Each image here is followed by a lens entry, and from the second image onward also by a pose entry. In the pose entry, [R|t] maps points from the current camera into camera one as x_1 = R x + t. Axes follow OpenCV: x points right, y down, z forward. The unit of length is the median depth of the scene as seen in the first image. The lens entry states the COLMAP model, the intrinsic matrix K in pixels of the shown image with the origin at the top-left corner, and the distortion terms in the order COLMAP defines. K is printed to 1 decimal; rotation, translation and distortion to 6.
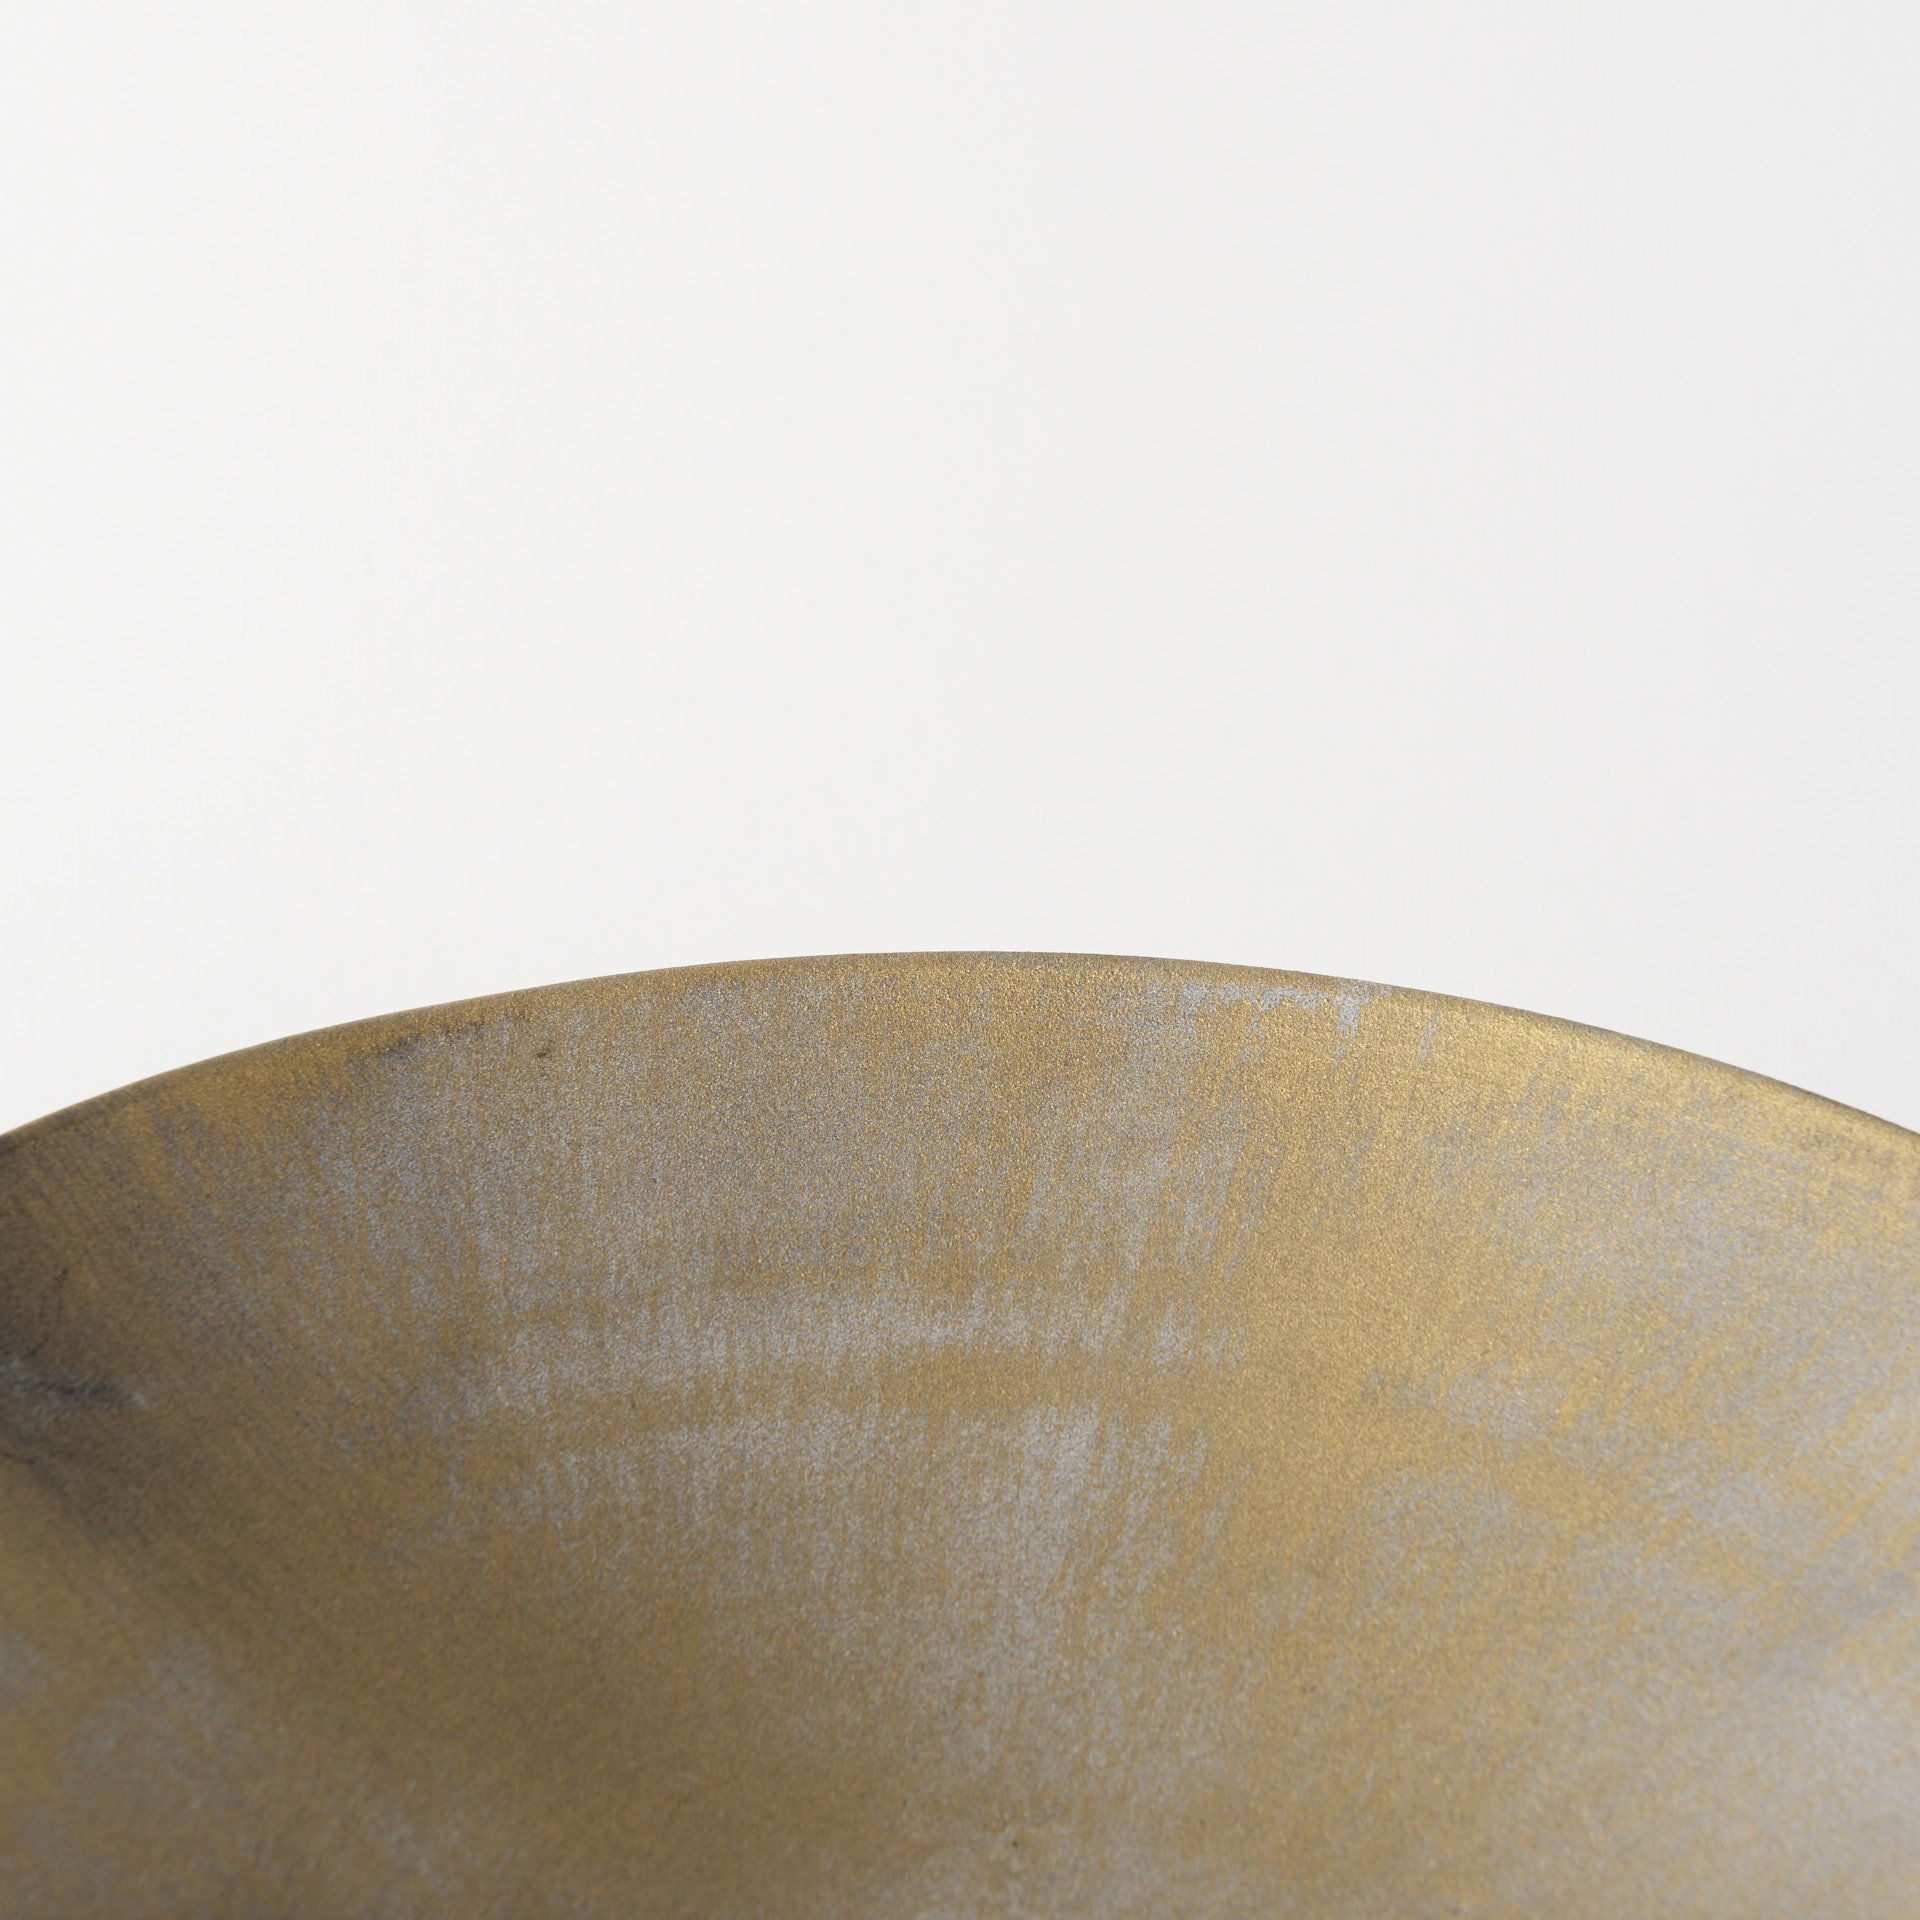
lens RADIAL K [[5312.6, 0, 944.0], [0, 5312.6, 961.1], [0, 0, 1]] dist [0.105960, 0.000000]
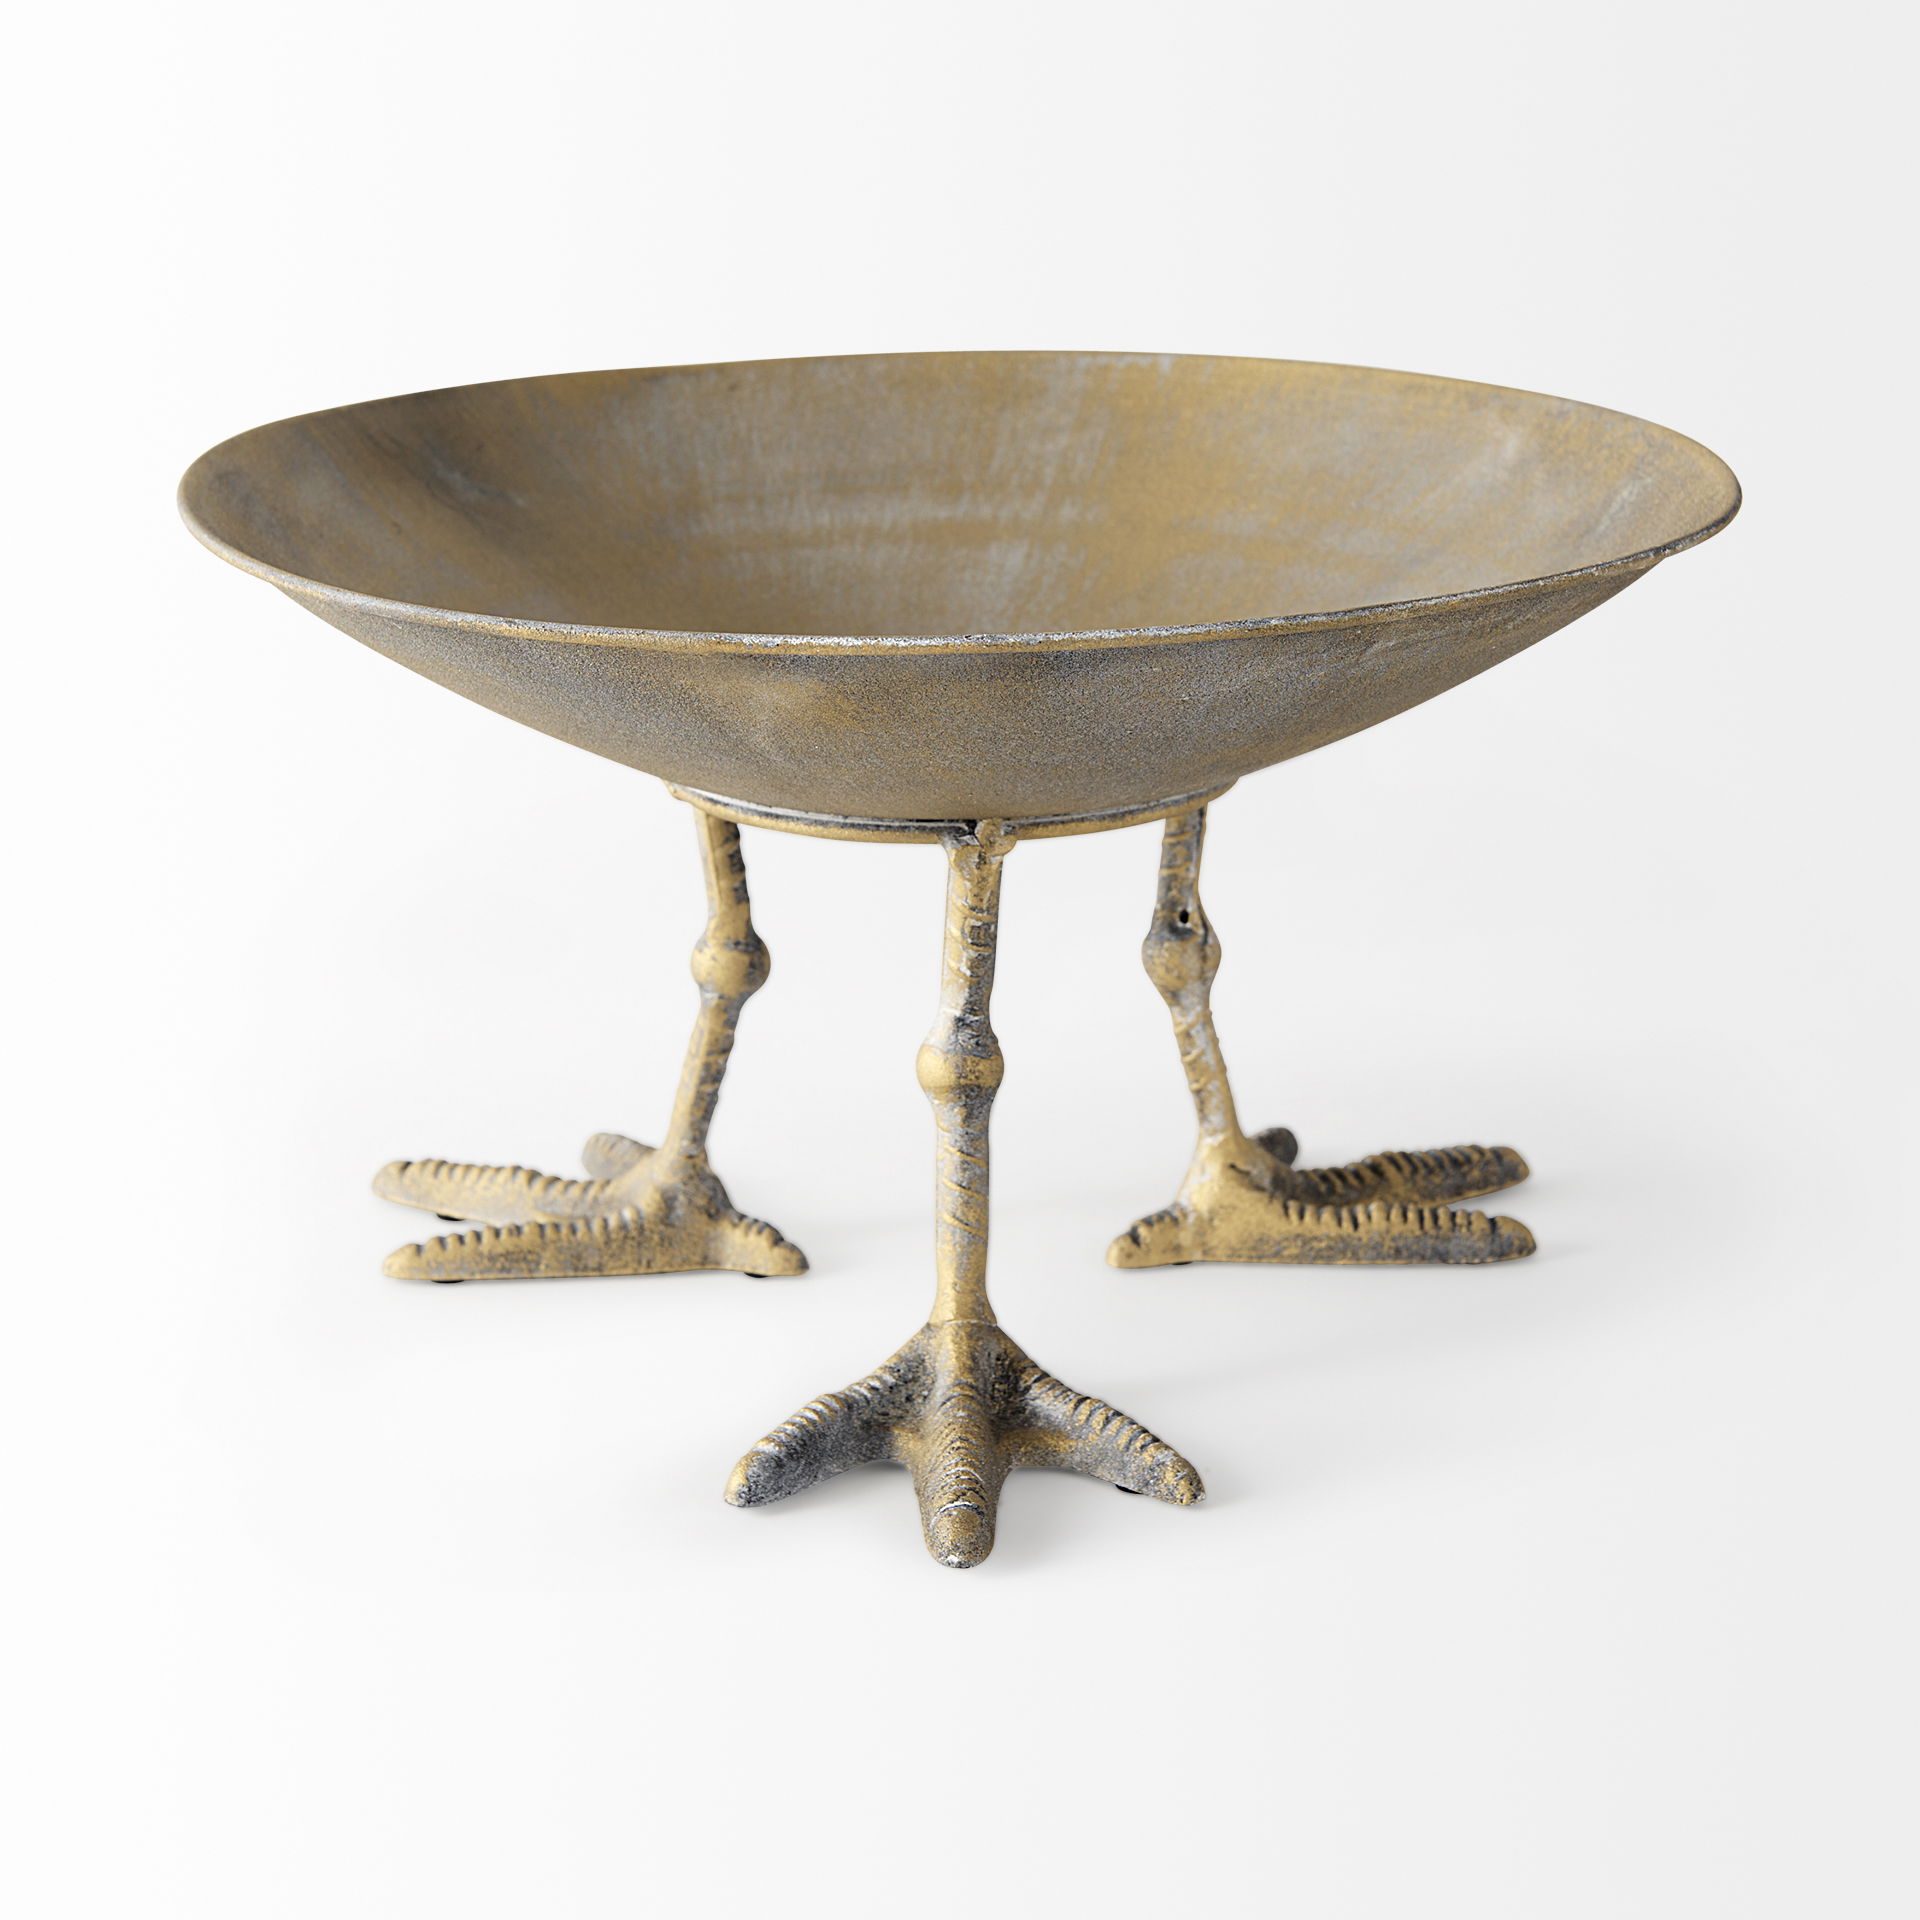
lens RADIAL K [[5312.6, 0, 963.4], [0, 5312.6, 960.6], [0, 0, 1]] dist [0.105960, 0.000000]
pose [[0.998943, -0.019115, -0.041813, 0.081605], [0.008906, 0.972701, -0.231891, 0.660945], [0.045105, 0.231273, 0.971843, -0.781397]]
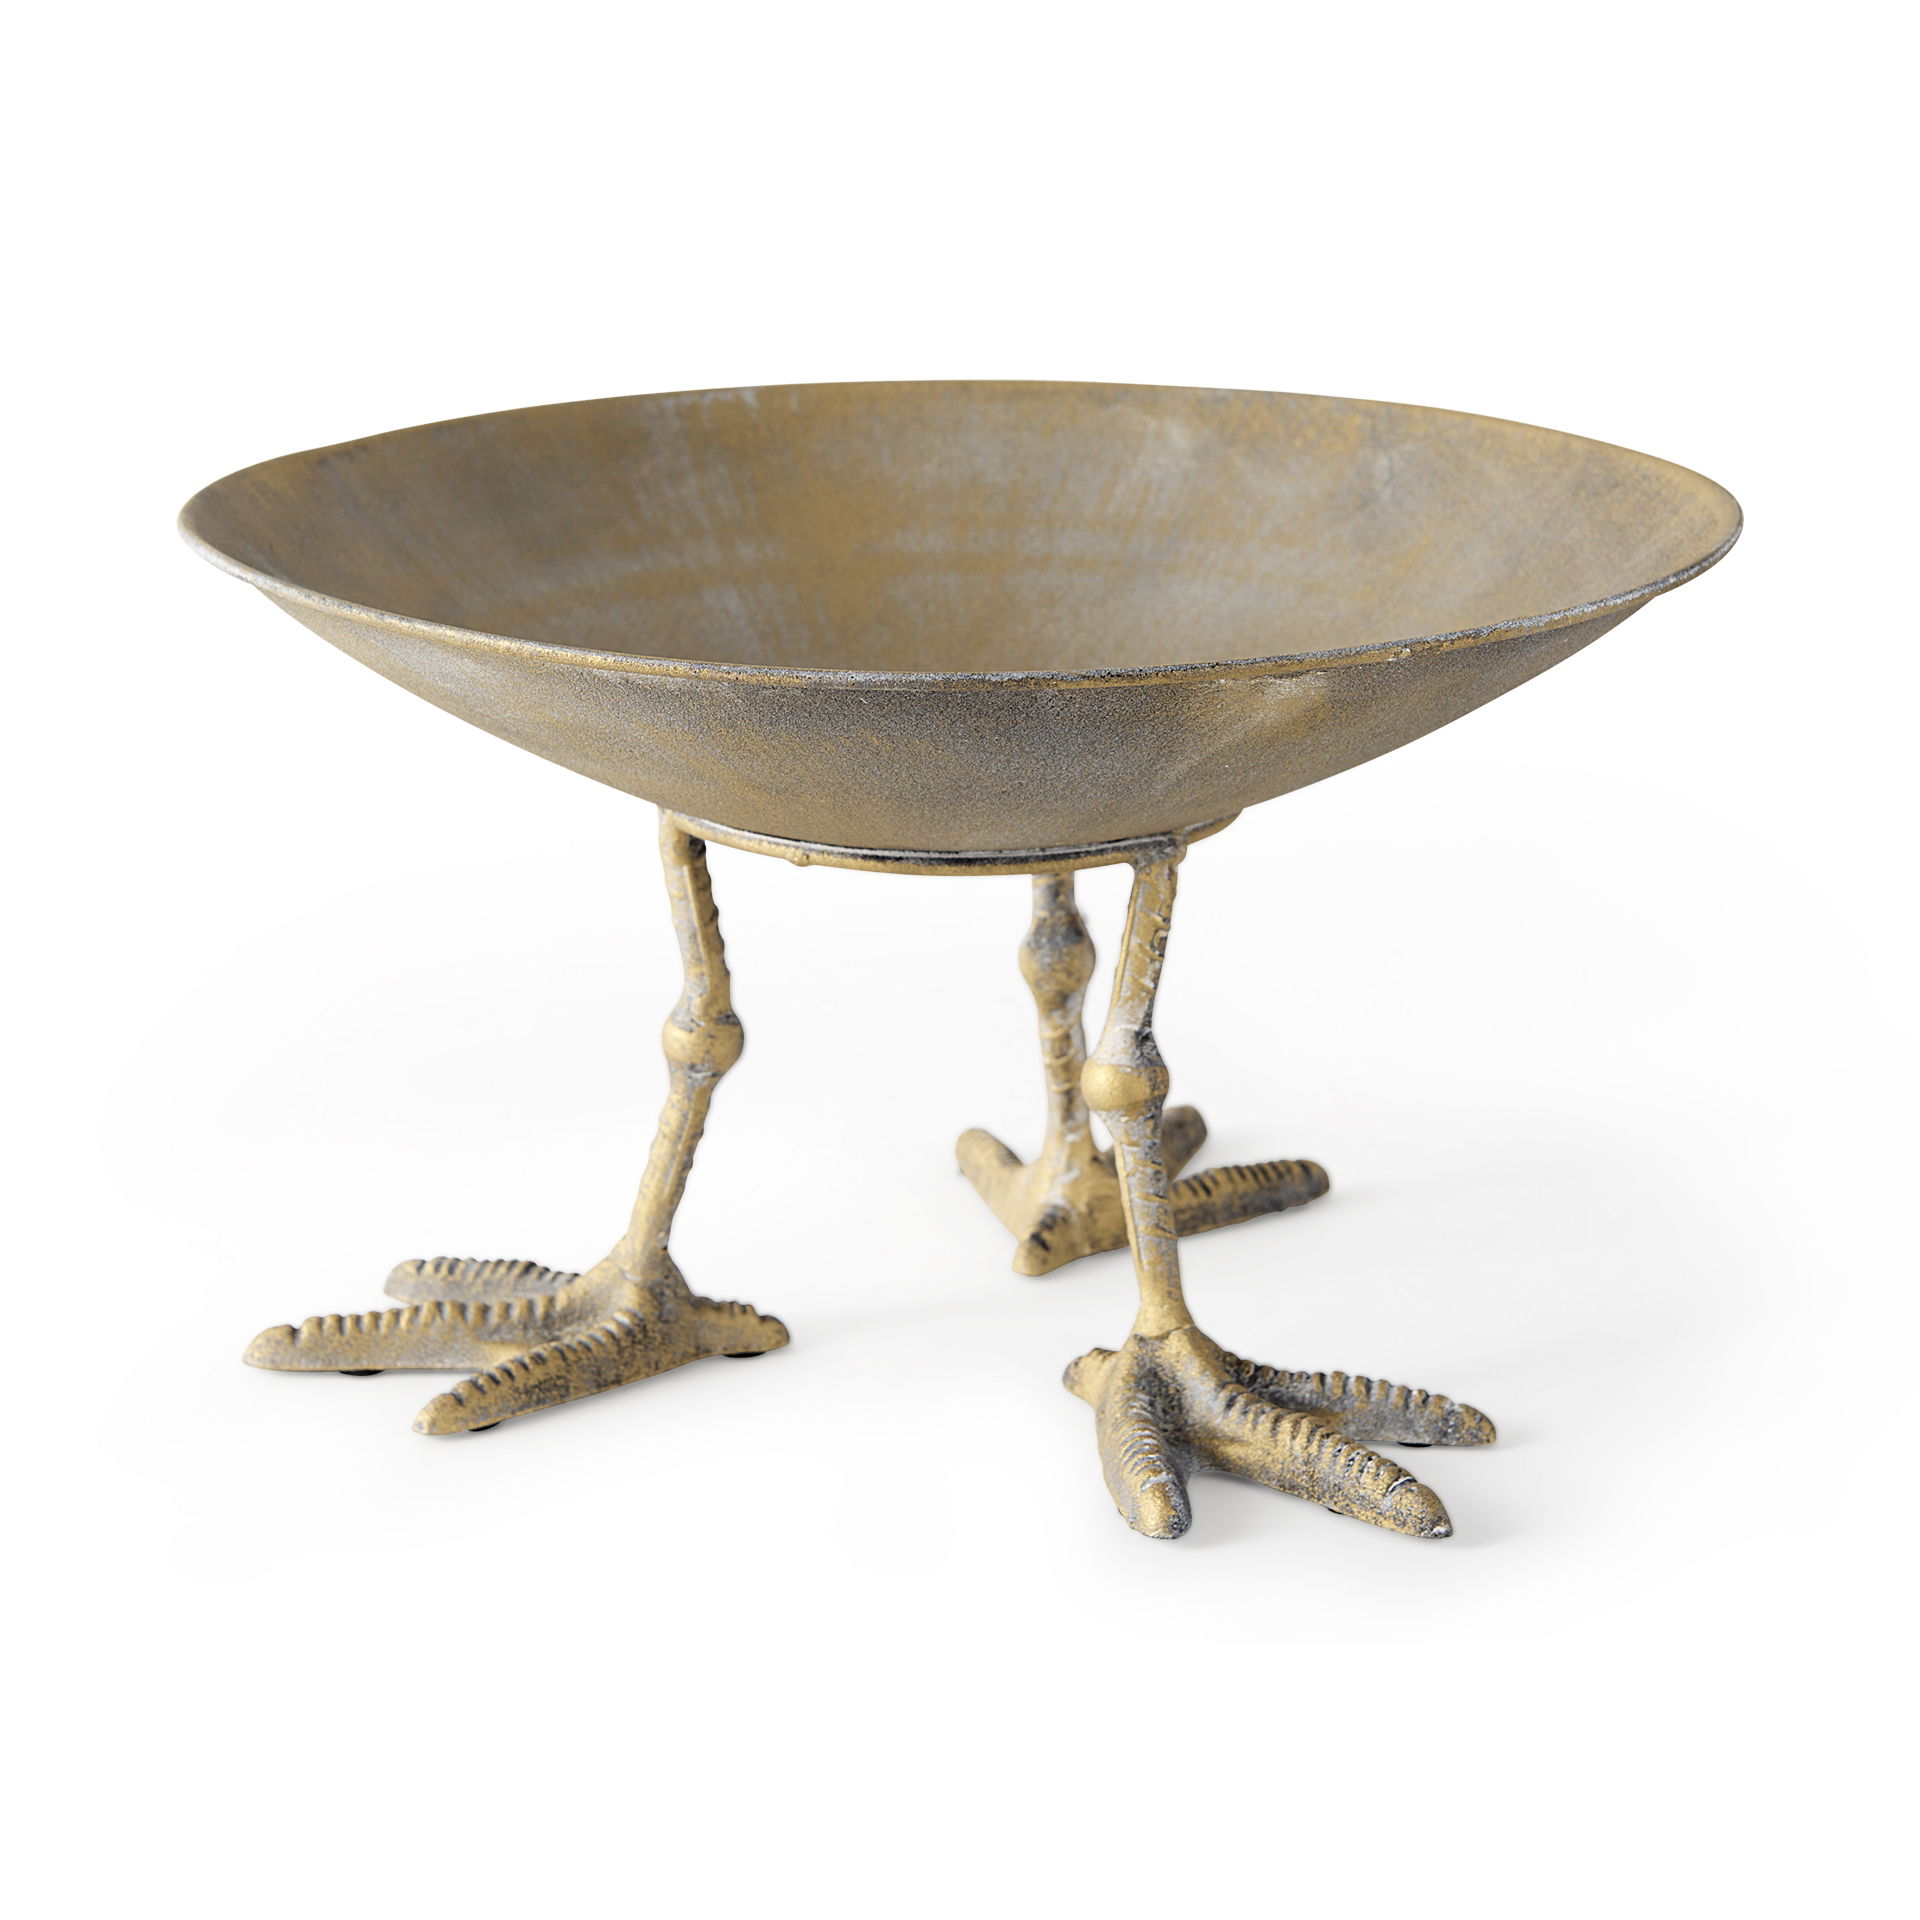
lens RADIAL K [[5312.6, 0, 956.3], [0, 5312.6, 963.4], [0, 0, 1]] dist [0.105960, 0.000000]
pose [[0.789776, -0.173315, 0.588401, -1.019737], [0.305297, 0.943064, -0.132000, 0.476297], [-0.532022, 0.283887, 0.797722, -0.475544]]
